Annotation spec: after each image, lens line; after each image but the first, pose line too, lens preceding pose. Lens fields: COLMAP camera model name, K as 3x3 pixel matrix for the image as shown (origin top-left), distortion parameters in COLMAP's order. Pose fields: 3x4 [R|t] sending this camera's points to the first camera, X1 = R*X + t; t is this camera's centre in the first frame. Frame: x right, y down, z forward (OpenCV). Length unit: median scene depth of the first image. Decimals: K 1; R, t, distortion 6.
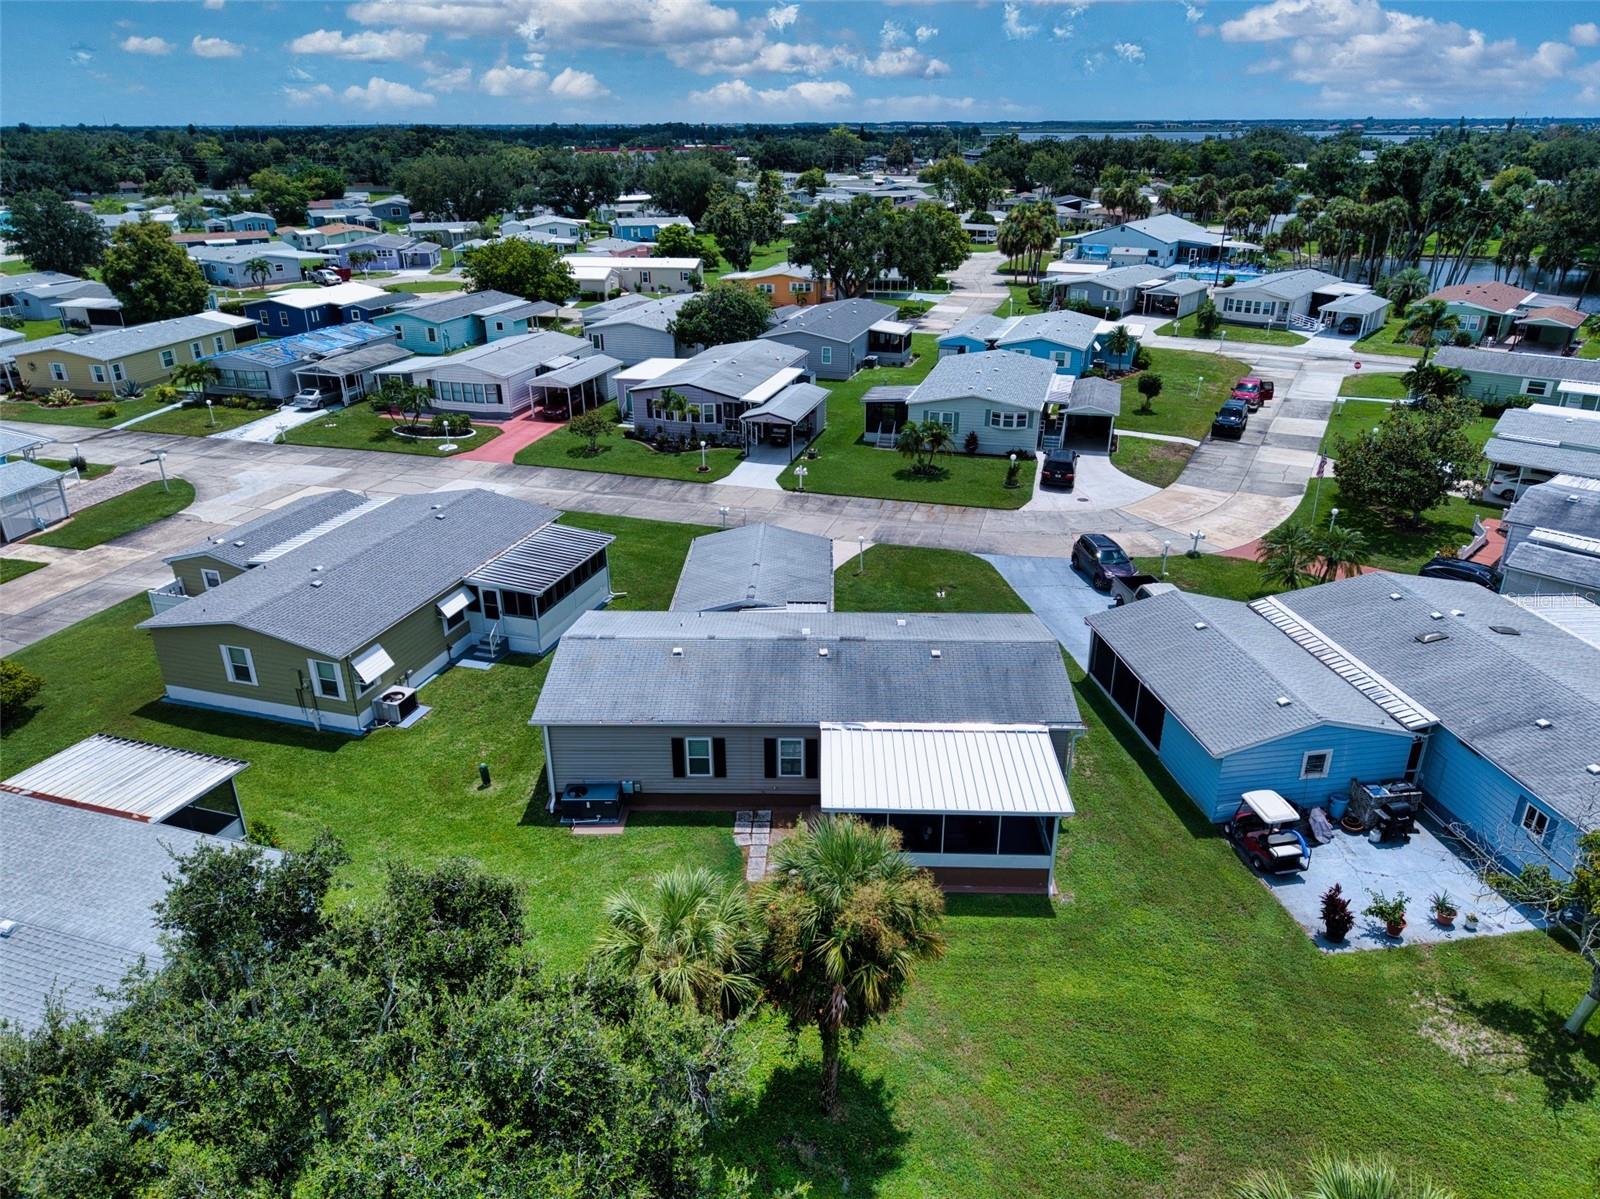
lens RADIAL K [[1068.4, 0, 794.7], [0, 1068.4, 606.7], [0, 0, 1]] dist [0.003372, 0.003397]
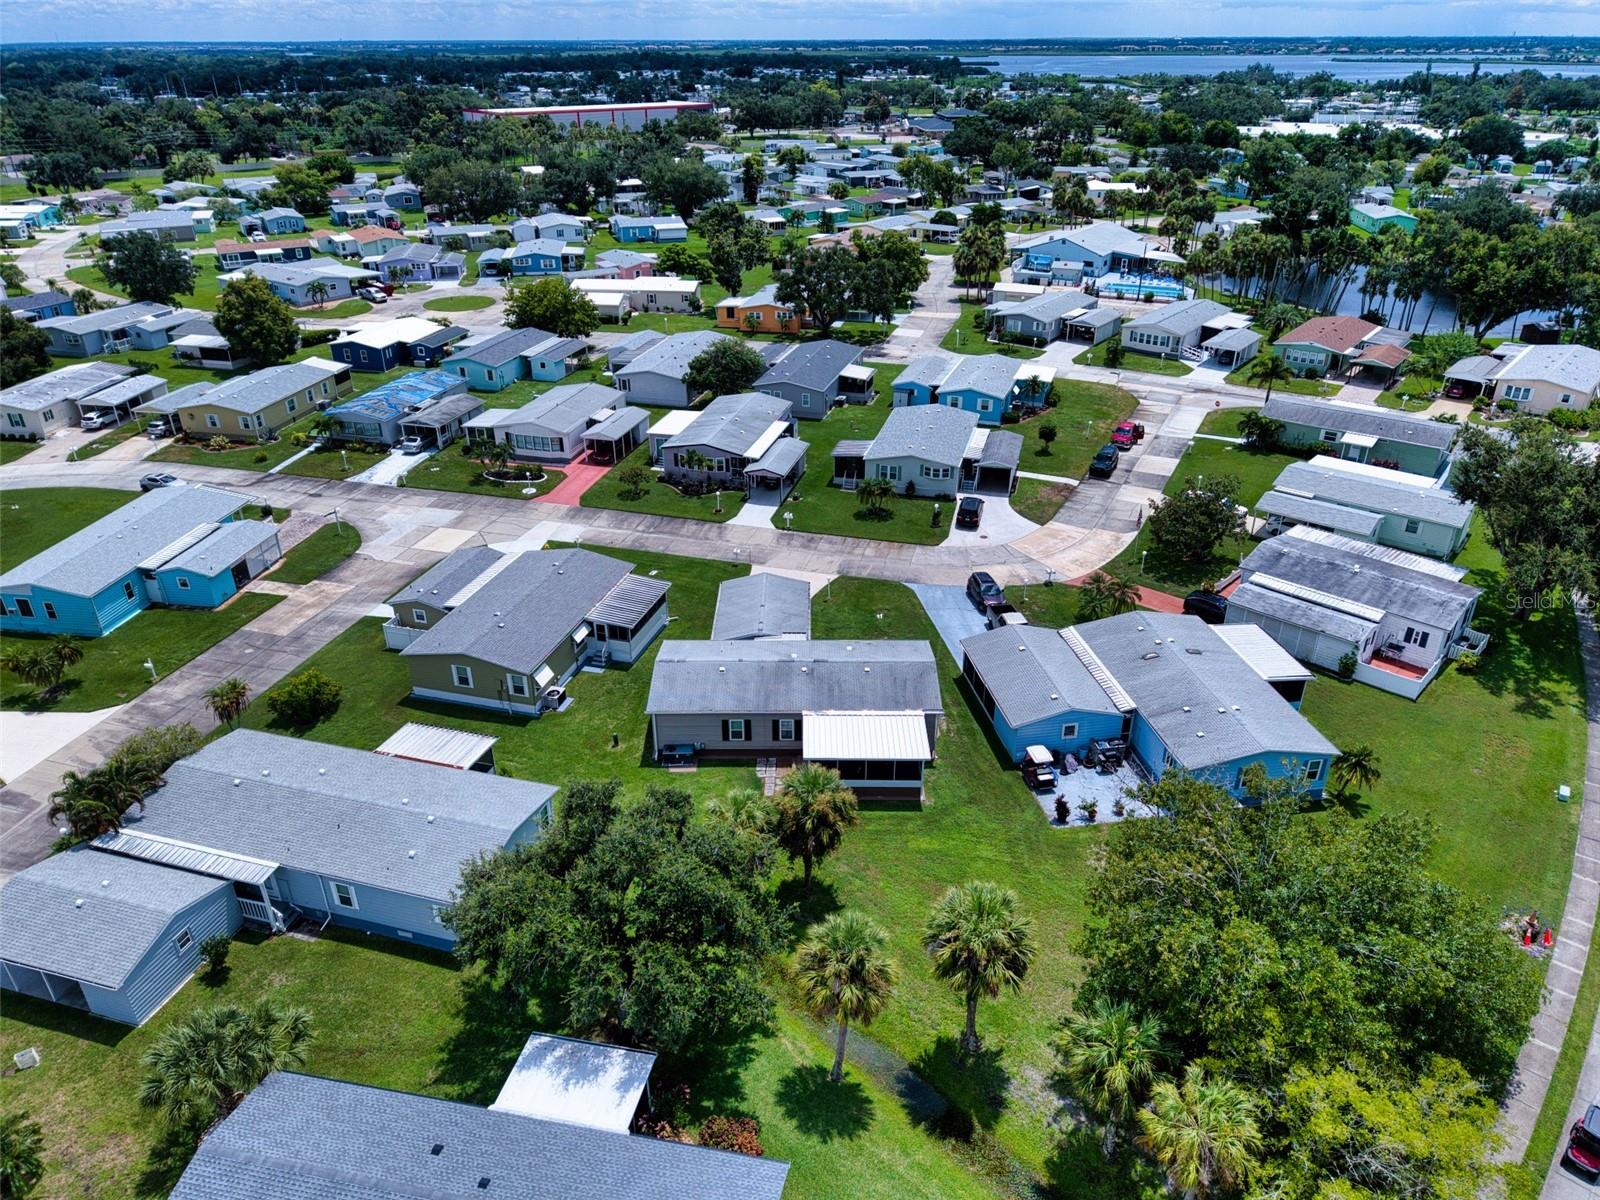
lens RADIAL K [[1061.2, 0, 796.1], [0, 1061.2, 602.8], [0, 0, 1]] dist [0.044844, -0.050818]
pose [[0.999815, -0.007323, 0.017787, -0.009072], [0.006244, 0.998178, 0.060010, -0.091451], [-0.018194, -0.059888, 0.998039, -0.399142]]
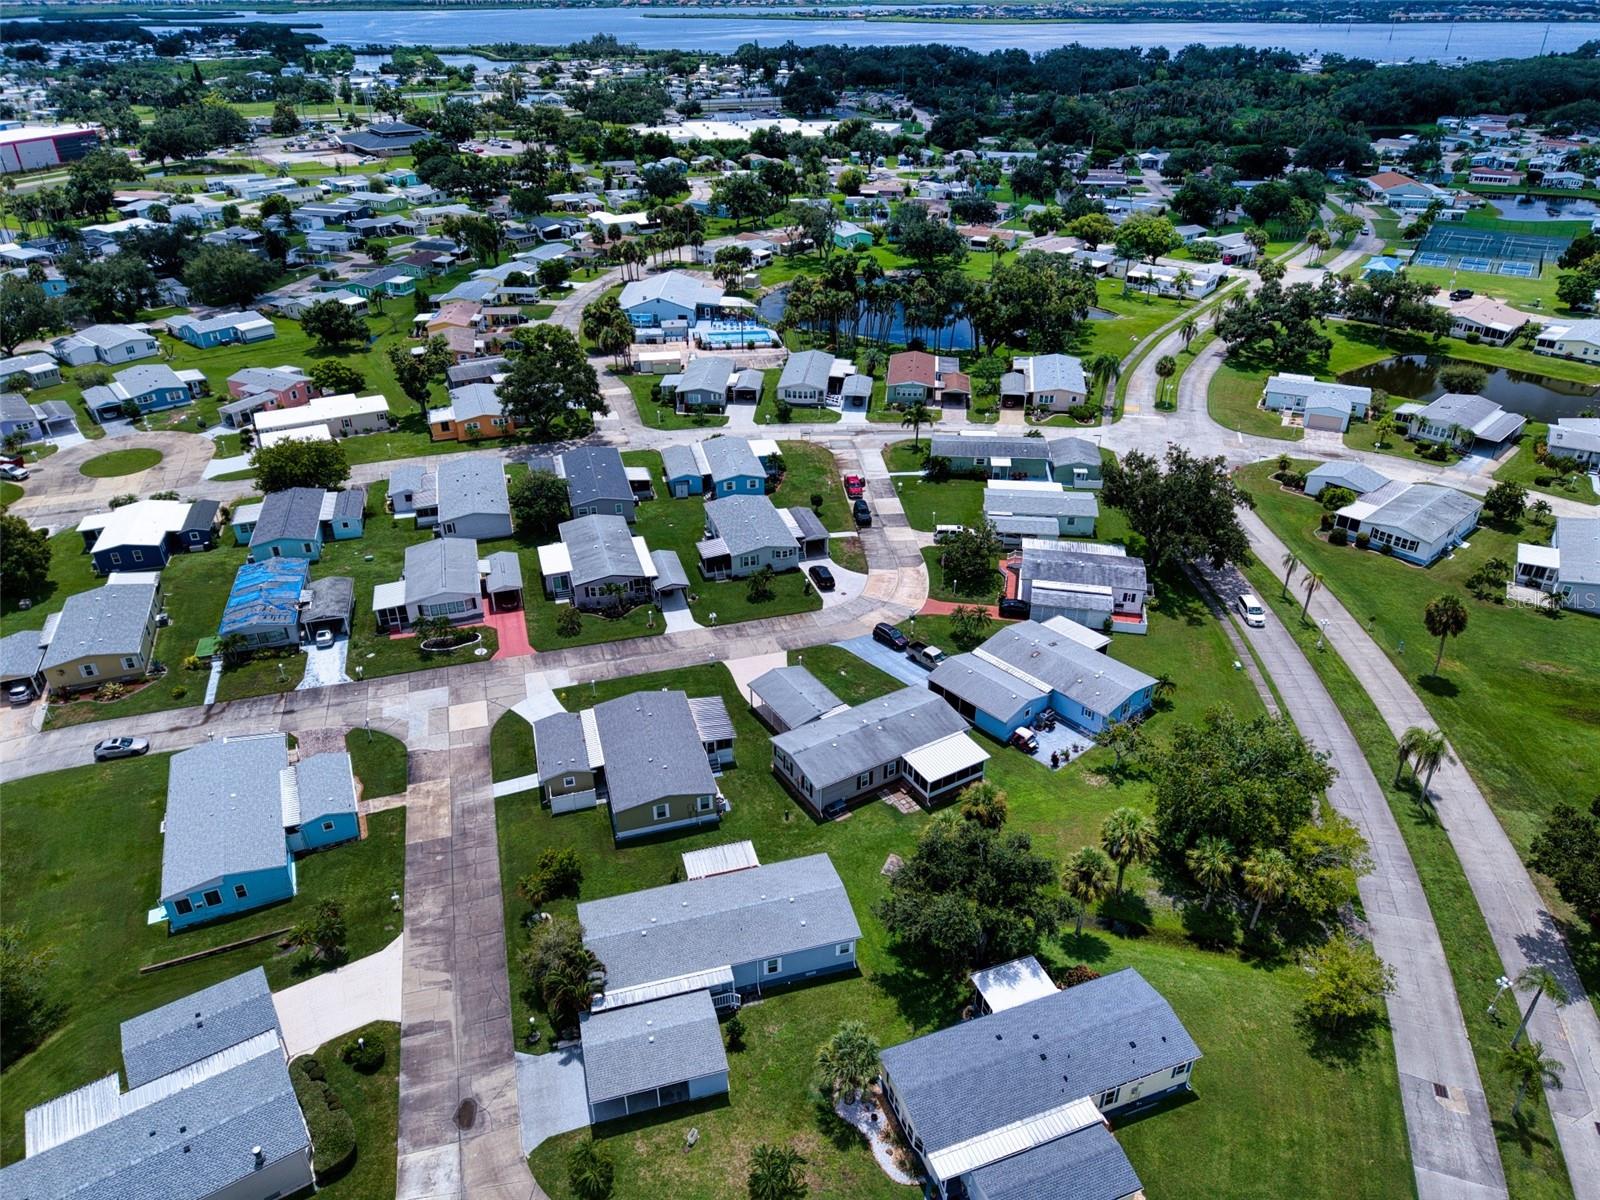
lens RADIAL K [[1061.2, 0, 796.1], [0, 1061.2, 602.8], [0, 0, 1]] dist [0.044844, -0.050818]
pose [[0.839424, -0.271041, 0.471066, -0.704653], [0.223717, 0.962250, 0.155001, -0.385485], [-0.495295, -0.024726, 0.868373, -0.655030]]
